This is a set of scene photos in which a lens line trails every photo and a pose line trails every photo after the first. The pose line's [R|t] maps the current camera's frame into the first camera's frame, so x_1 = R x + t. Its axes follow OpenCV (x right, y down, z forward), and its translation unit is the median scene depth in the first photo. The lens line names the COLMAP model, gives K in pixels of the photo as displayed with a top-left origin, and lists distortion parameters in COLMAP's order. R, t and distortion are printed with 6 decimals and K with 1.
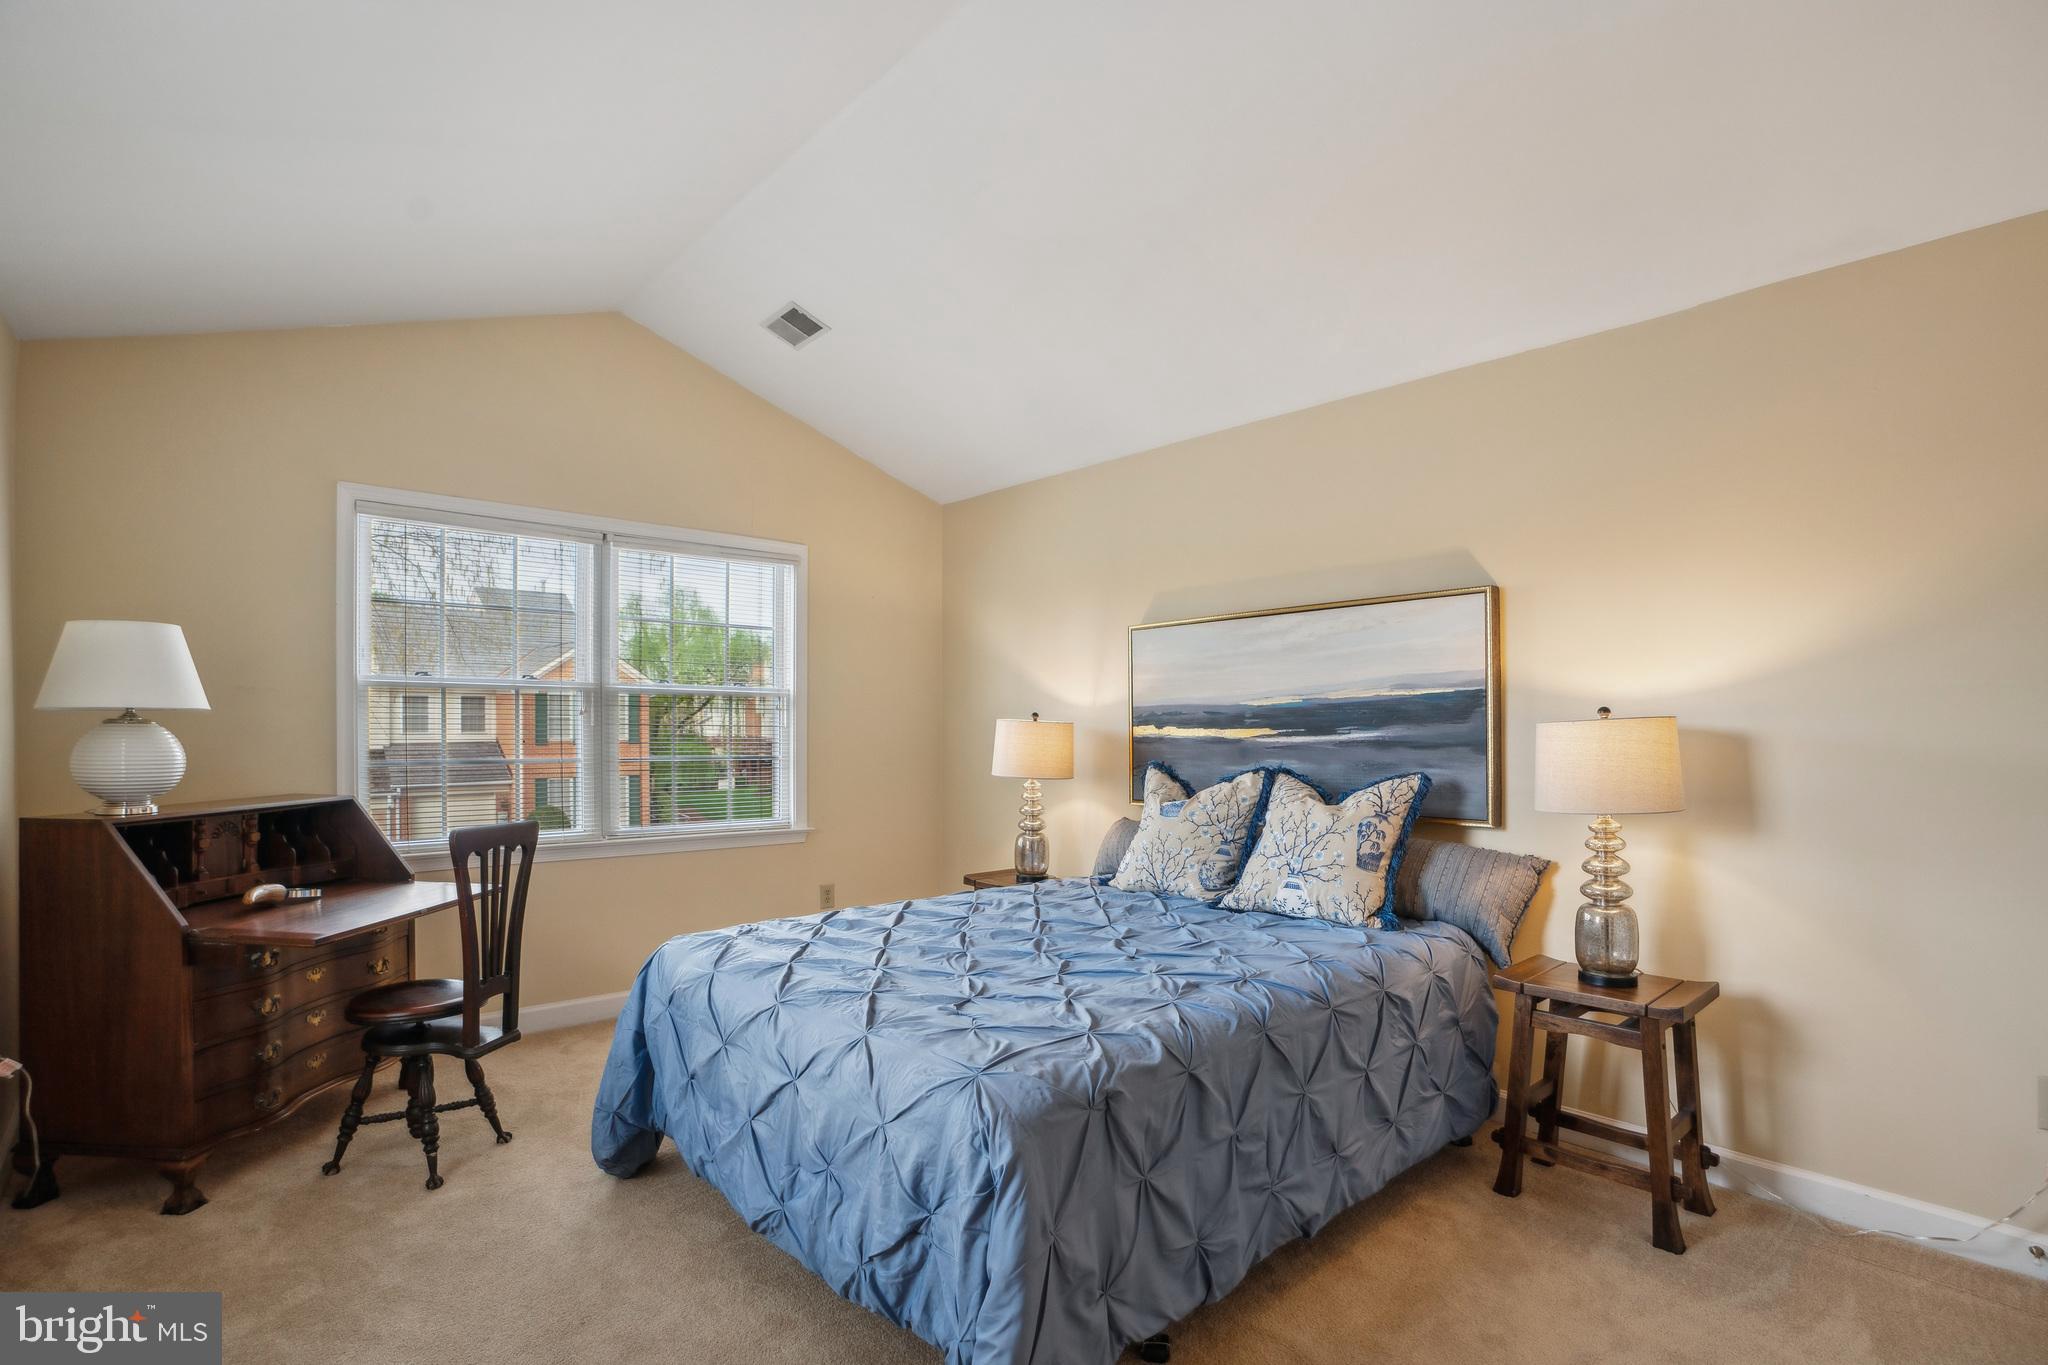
lens RADIAL K [[940.7, 0, 1027.7], [0, 940.7, 689.7], [0, 0, 1]] dist [-0.069660, 0.022128]
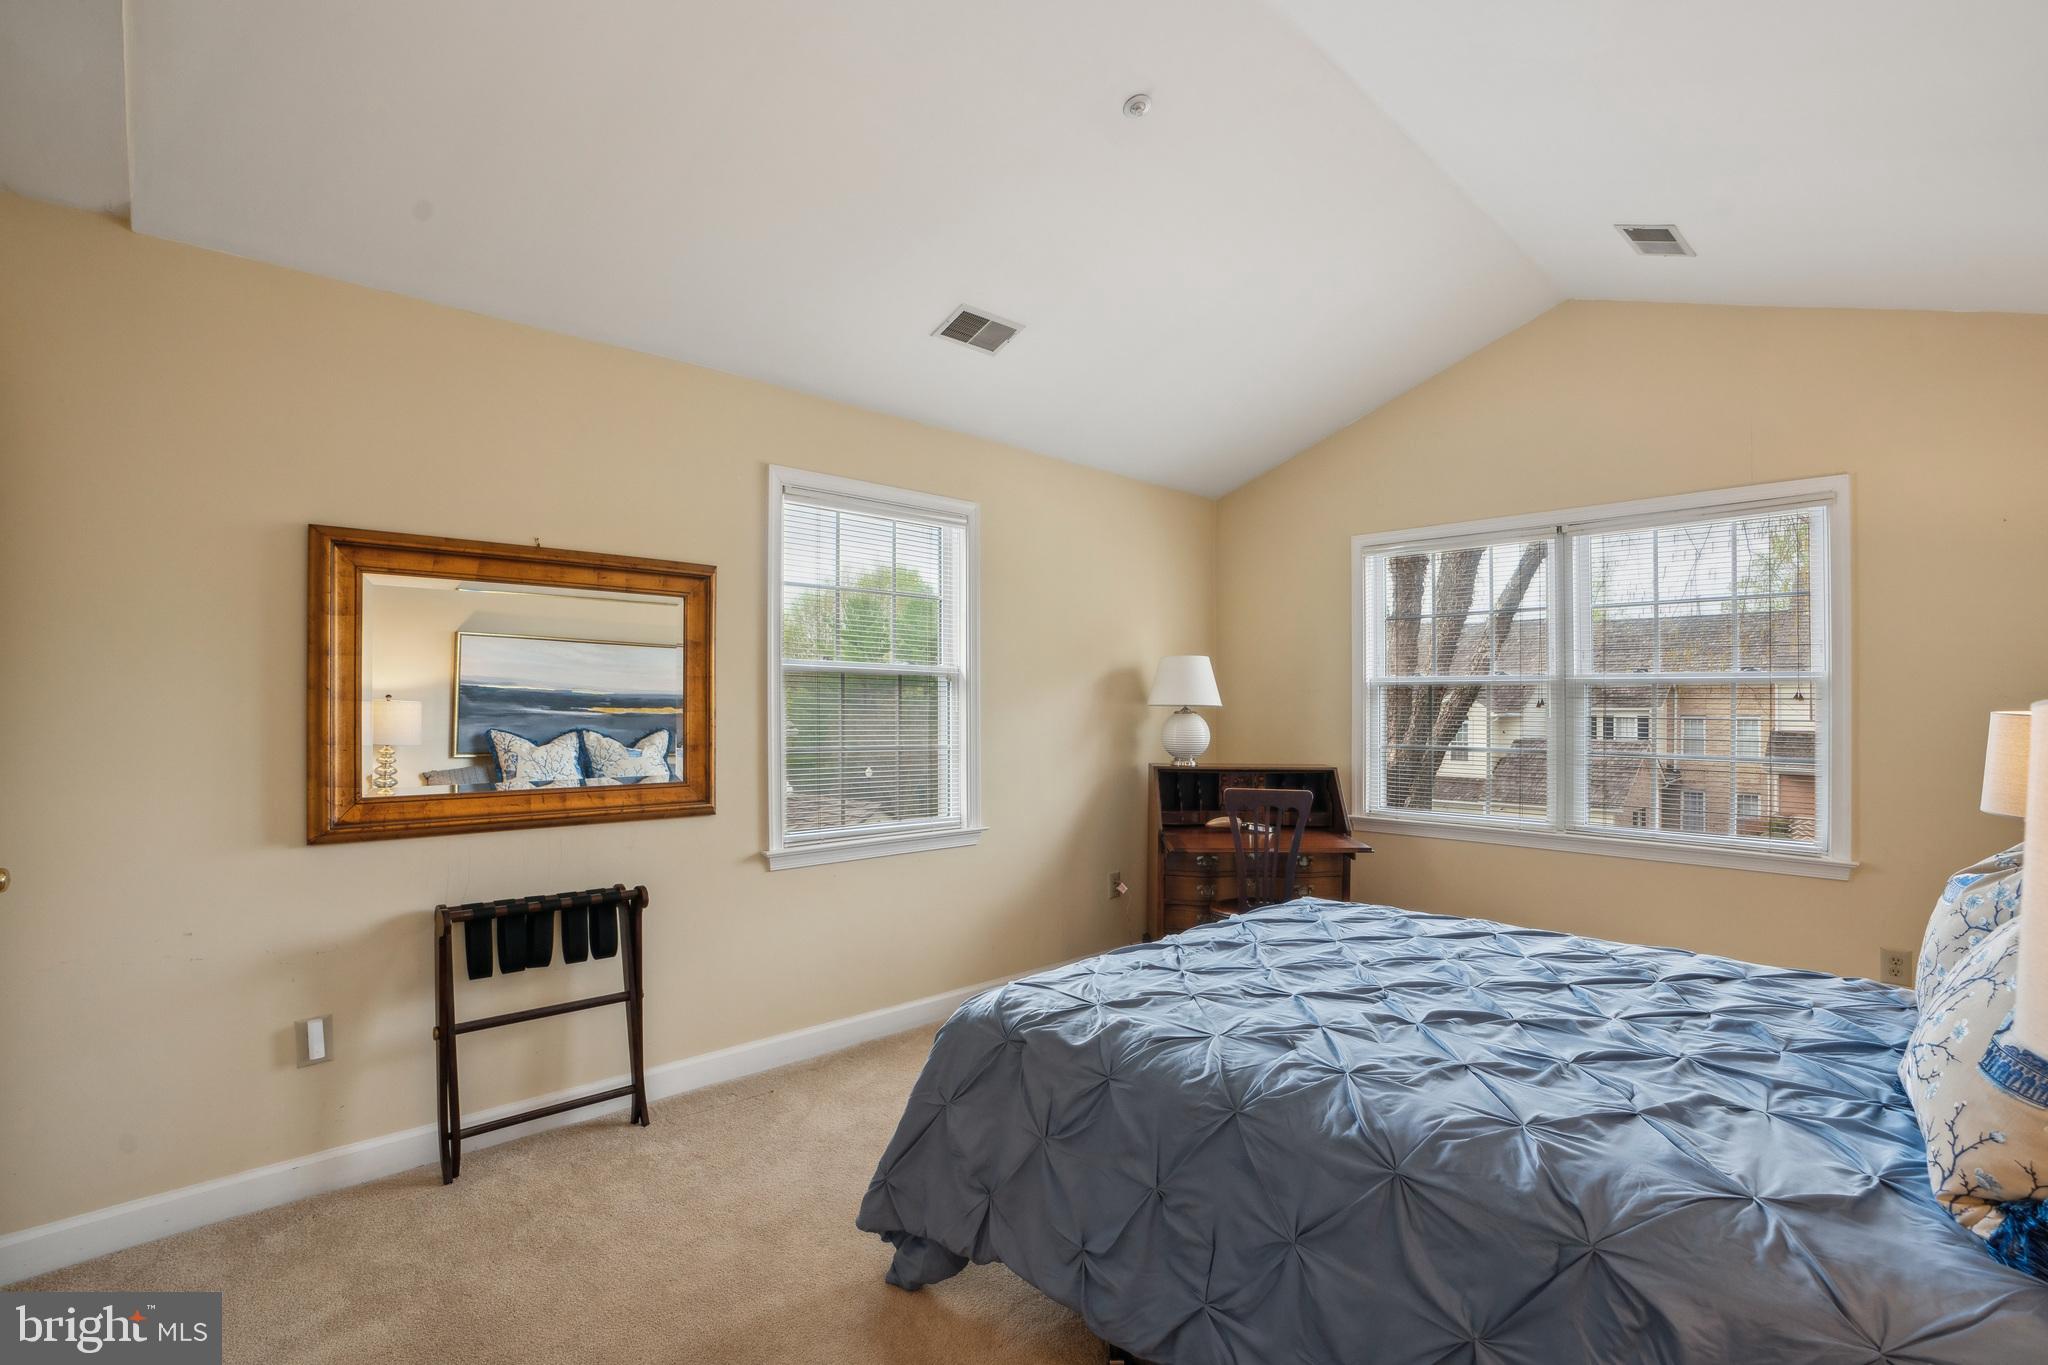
lens RADIAL K [[940.7, 0, 1027.7], [0, 940.7, 689.7], [0, 0, 1]] dist [-0.069660, 0.022128]
pose [[0.066588, -0.017269, -0.997631, 0.755886], [0.021869, 0.999635, -0.015844, 0.014753], [0.997541, -0.020762, 0.066941, 0.564811]]
